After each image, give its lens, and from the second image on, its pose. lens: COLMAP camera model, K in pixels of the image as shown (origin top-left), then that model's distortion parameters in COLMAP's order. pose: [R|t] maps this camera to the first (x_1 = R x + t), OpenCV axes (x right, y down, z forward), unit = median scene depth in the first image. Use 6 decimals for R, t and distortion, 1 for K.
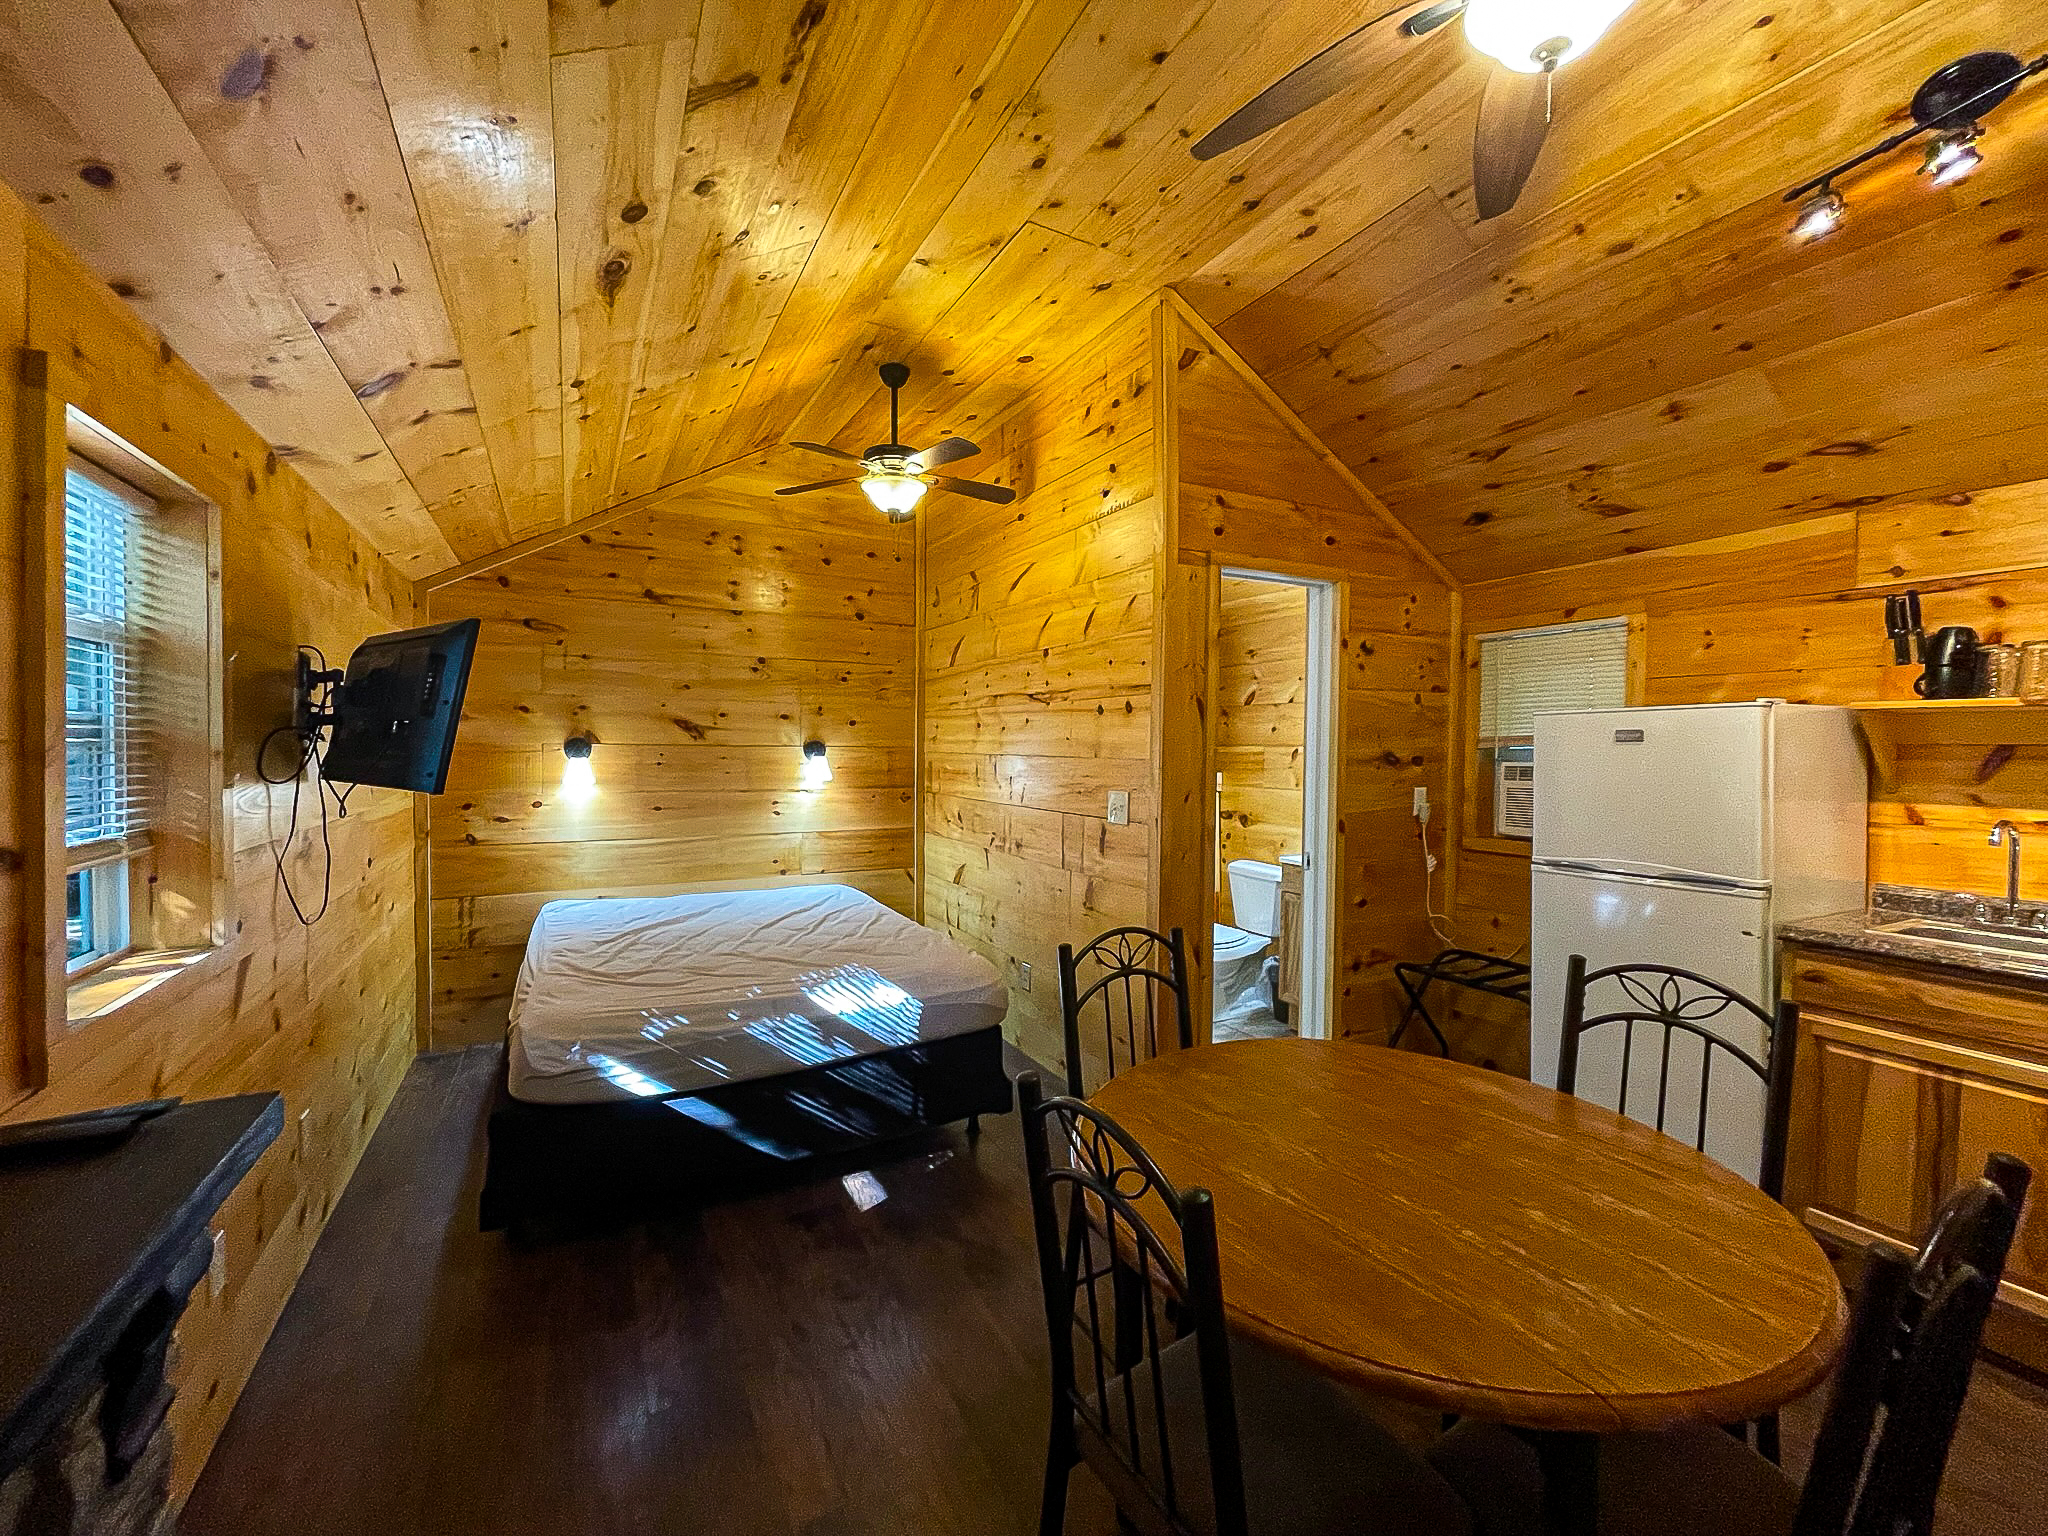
lens RADIAL K [[829.5, 0, 1018.9], [0, 829.5, 769.6], [0, 0, 1]] dist [-0.003279, 0.000121]
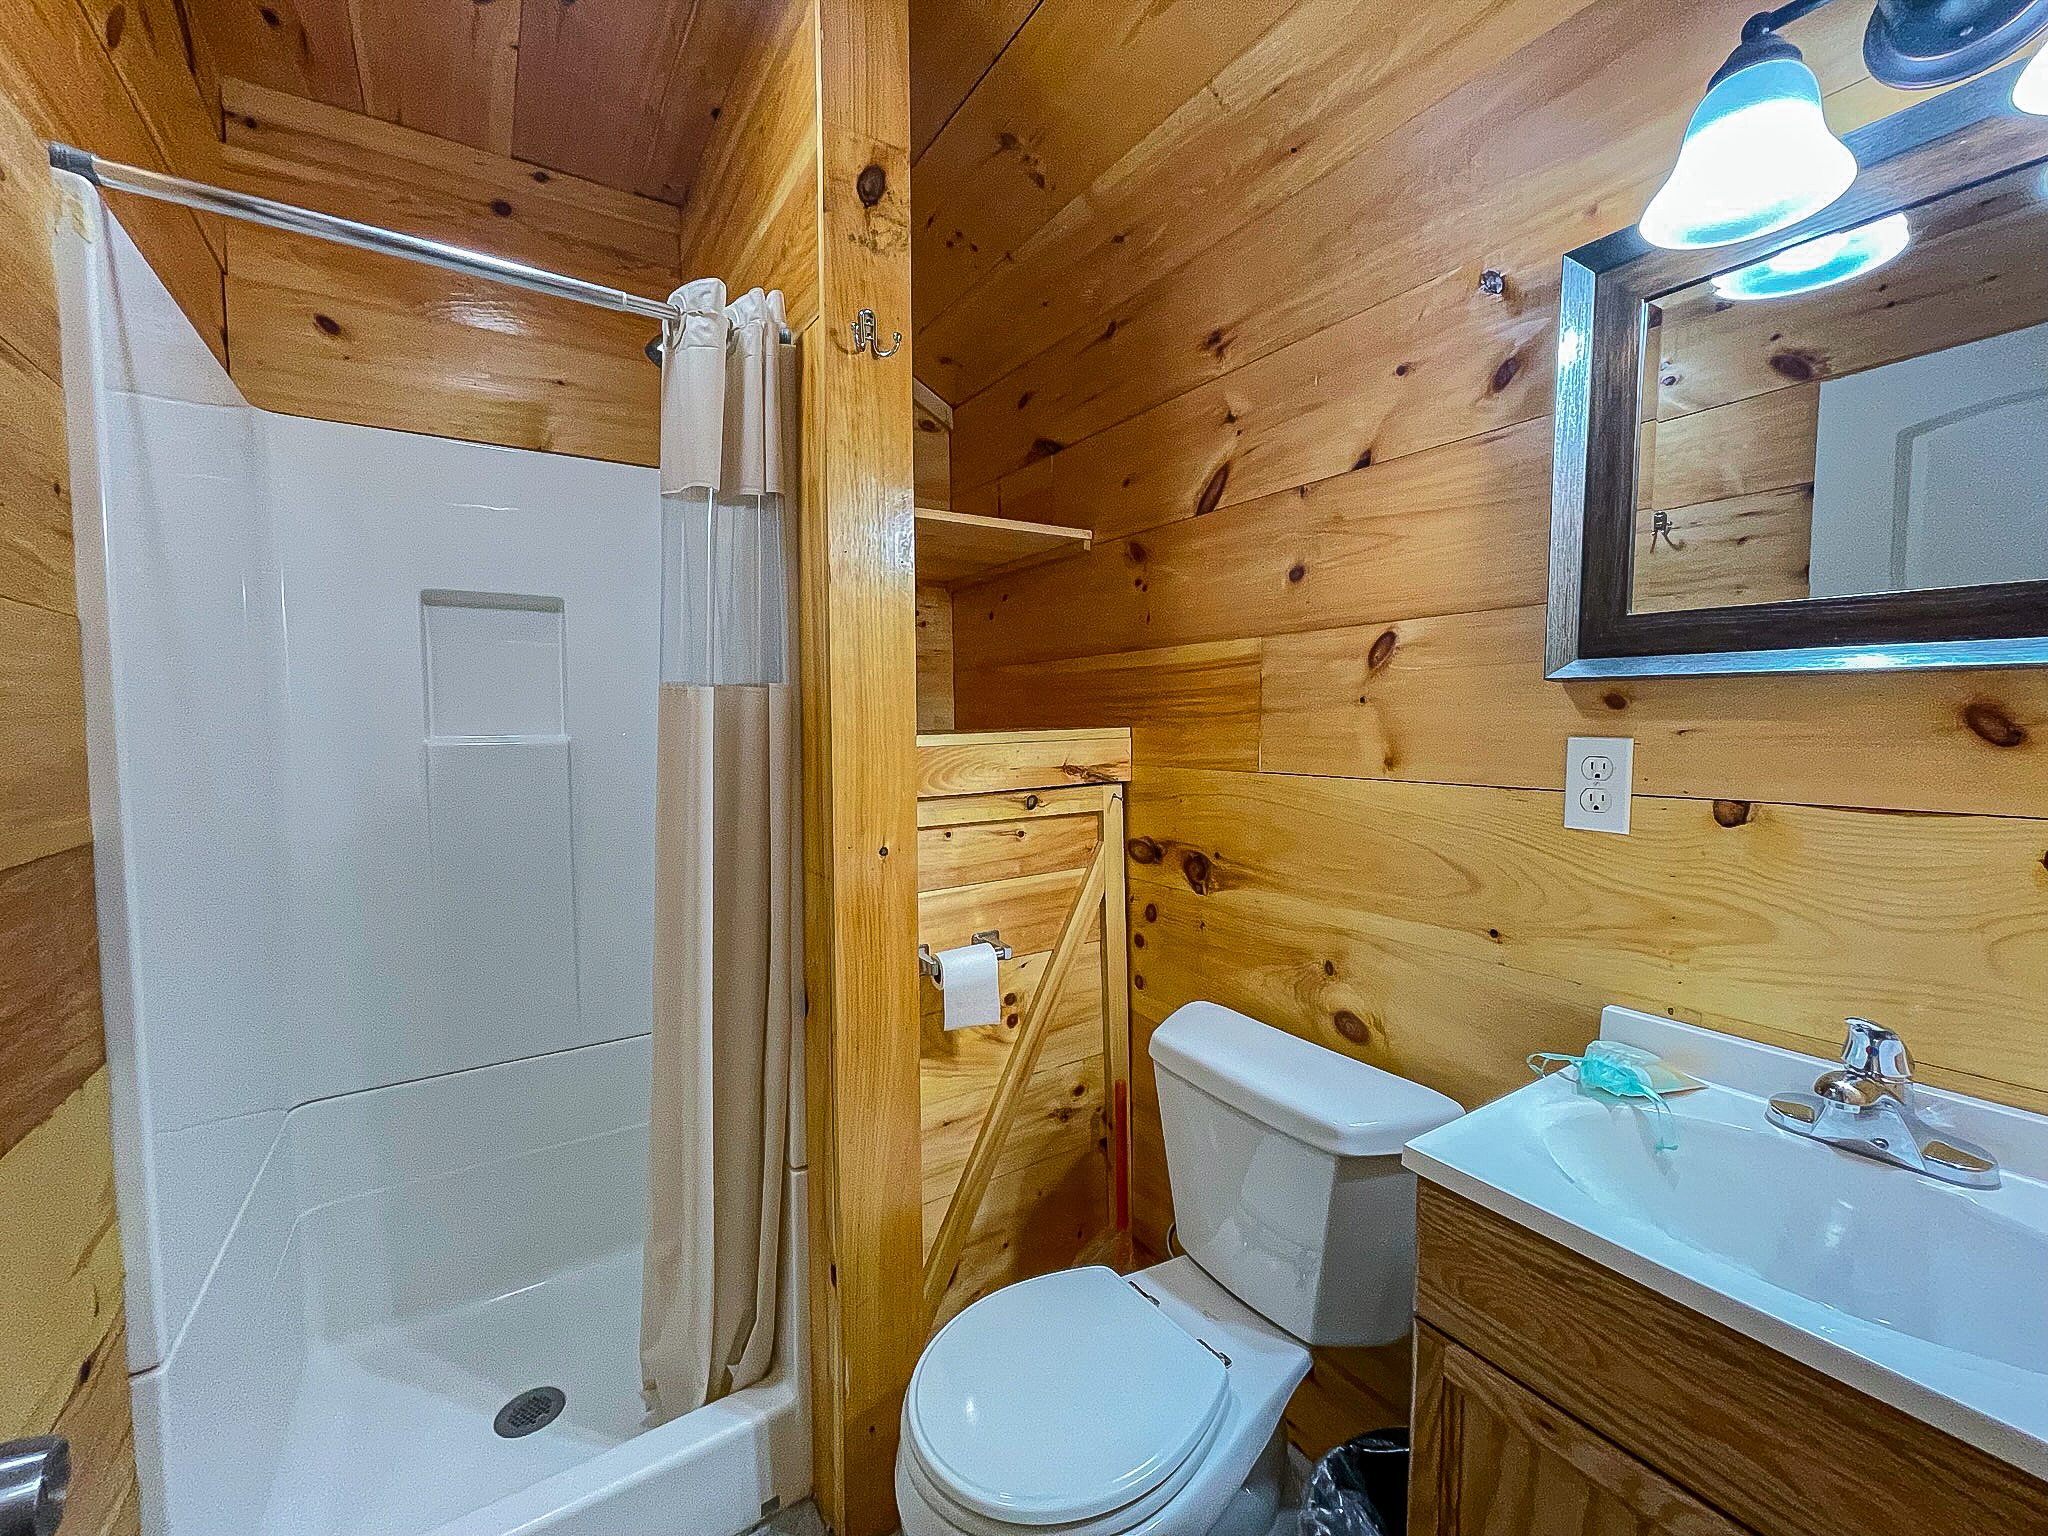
lens RADIAL K [[829.5, 0, 1023.8], [0, 829.5, 772.5], [0, 0, 1]] dist [-0.003279, 0.000121]
pose [[0.995911, -0.021084, 0.087845, 0.177900], [0.017864, 0.999145, 0.037279, 0.009077], [-0.088556, -0.035558, 0.995436, 0.692111]]
